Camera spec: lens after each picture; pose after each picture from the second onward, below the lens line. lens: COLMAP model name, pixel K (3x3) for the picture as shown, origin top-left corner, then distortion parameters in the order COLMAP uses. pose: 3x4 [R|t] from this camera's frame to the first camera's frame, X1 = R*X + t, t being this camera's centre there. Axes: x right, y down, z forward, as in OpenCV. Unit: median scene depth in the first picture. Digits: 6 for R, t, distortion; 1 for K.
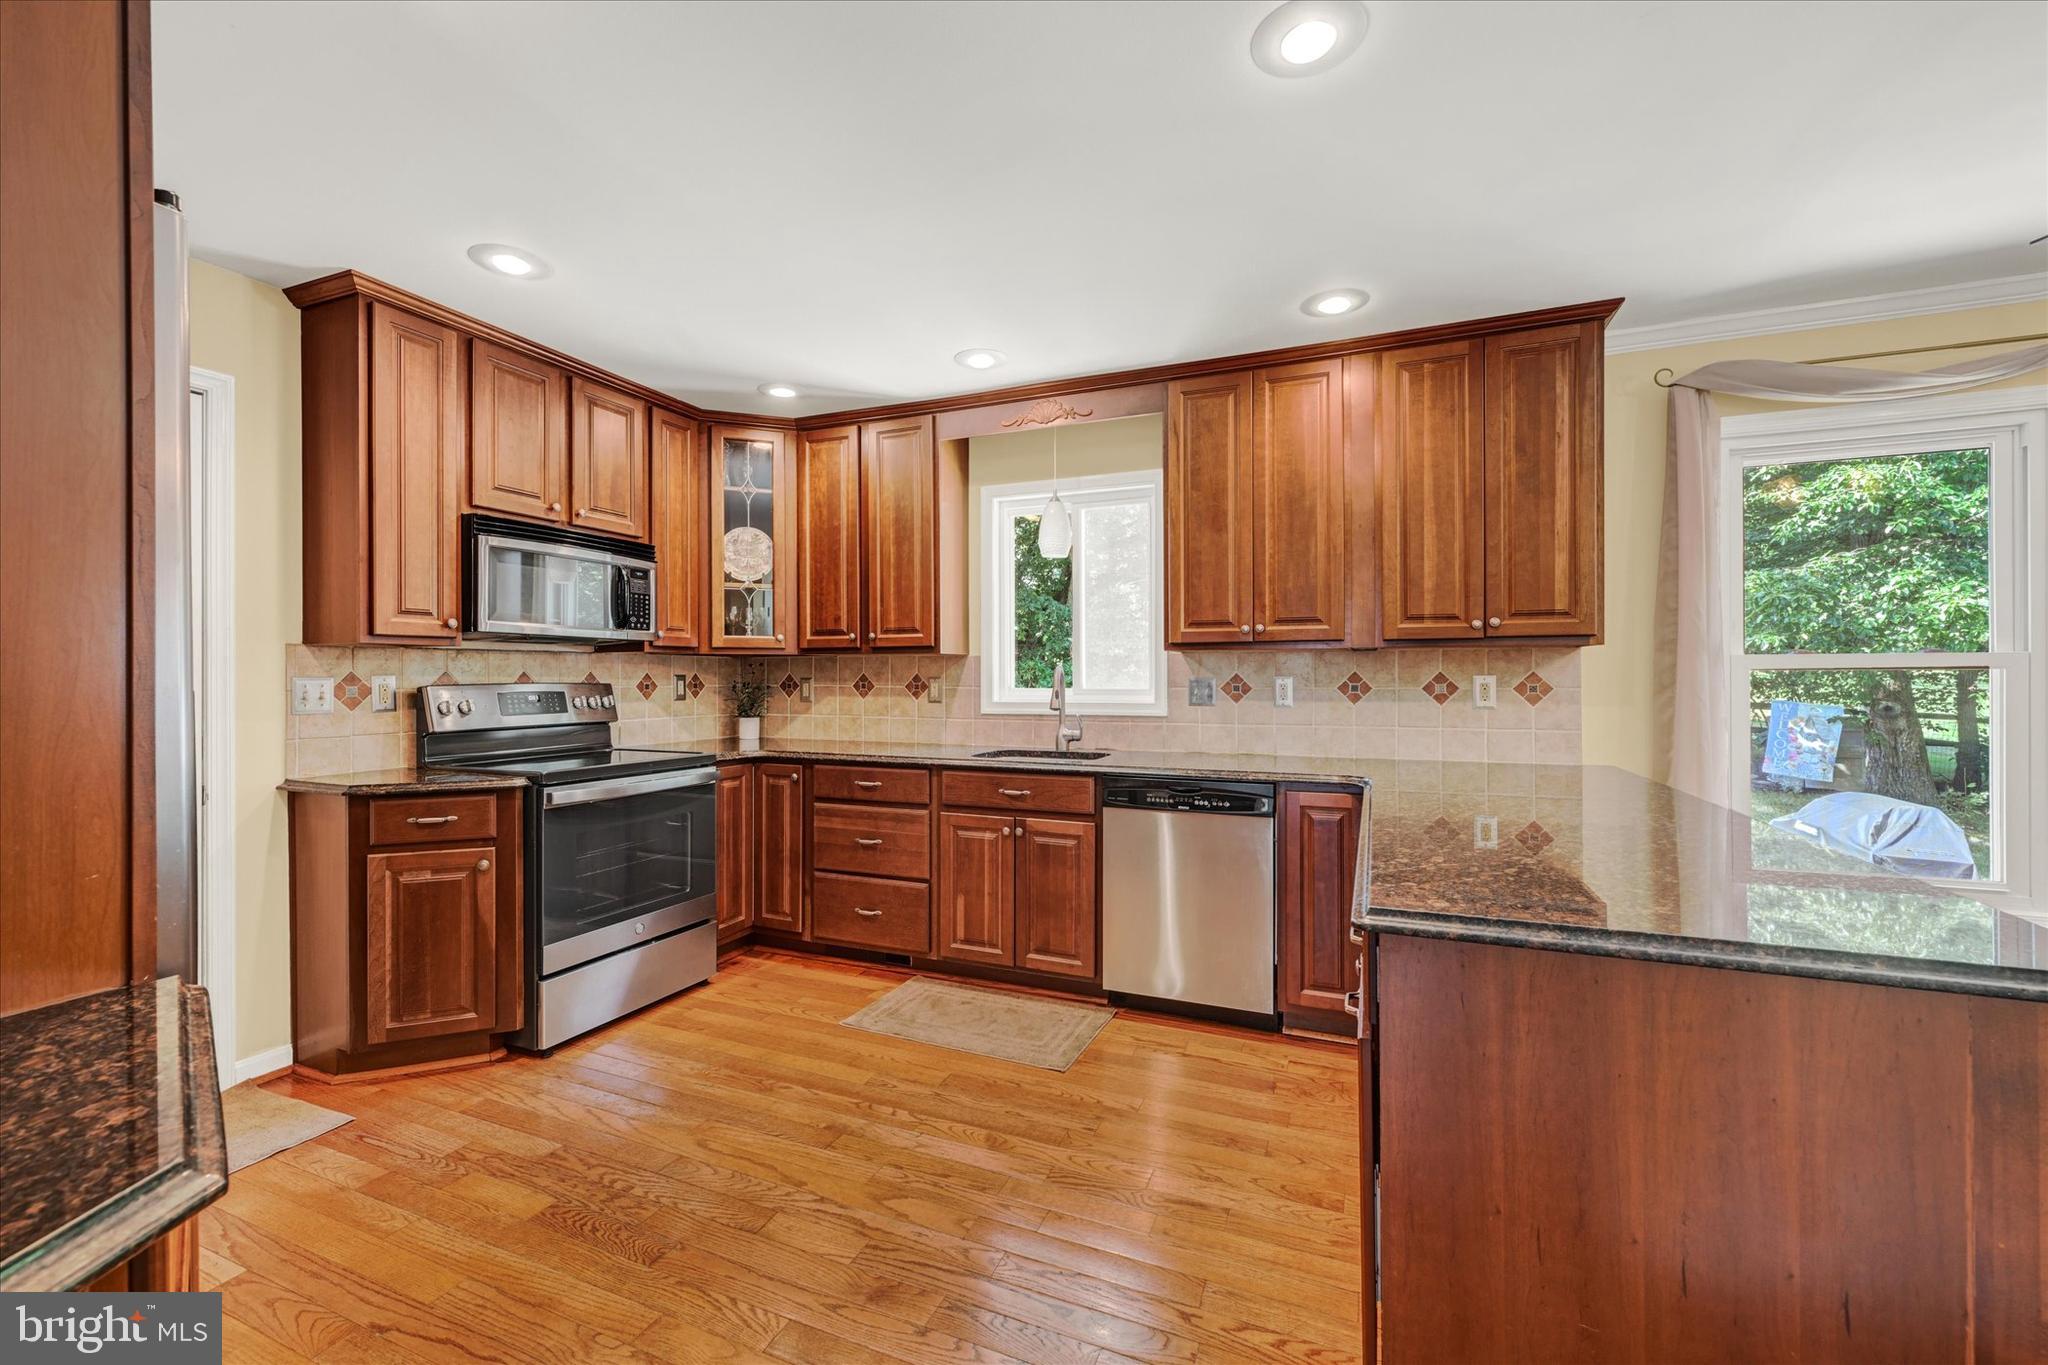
lens RADIAL K [[837.3, 0, 1031.9], [0, 837.3, 674.8], [0, 0, 1]] dist [-0.003243, -0.000256]
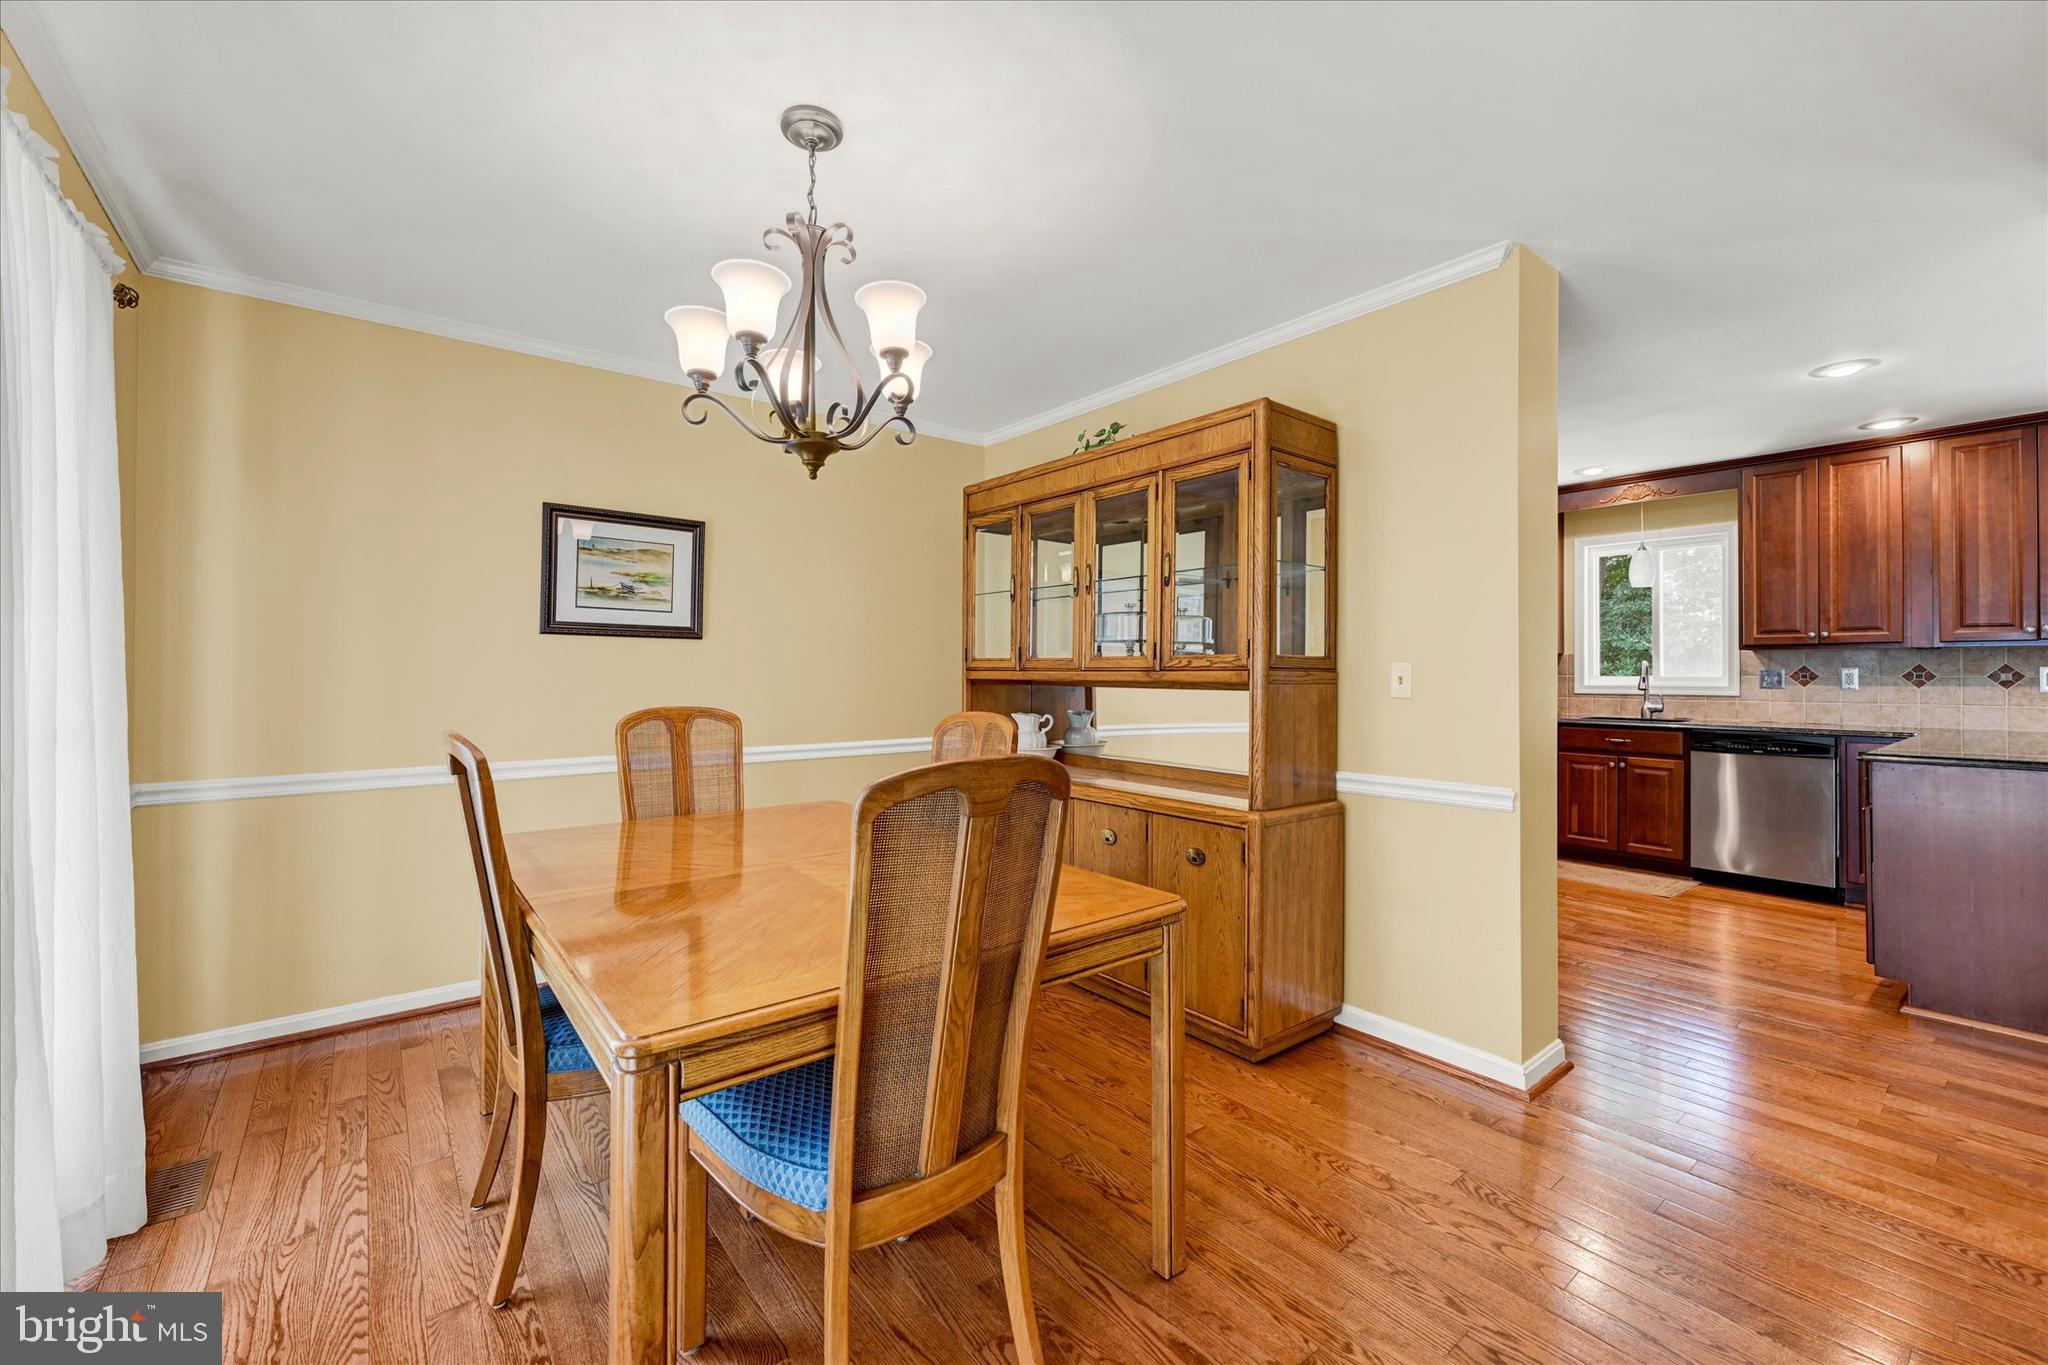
lens RADIAL K [[837.3, 0, 1022.2], [0, 837.3, 667.8], [0, 0, 1]] dist [-0.003243, -0.000256]
pose [[0.868734, 0.000474, -0.495279, -0.217086], [-0.001361, 0.999998, -0.001430, 0.006381], [0.495277, 0.001916, 0.868733, -0.932923]]
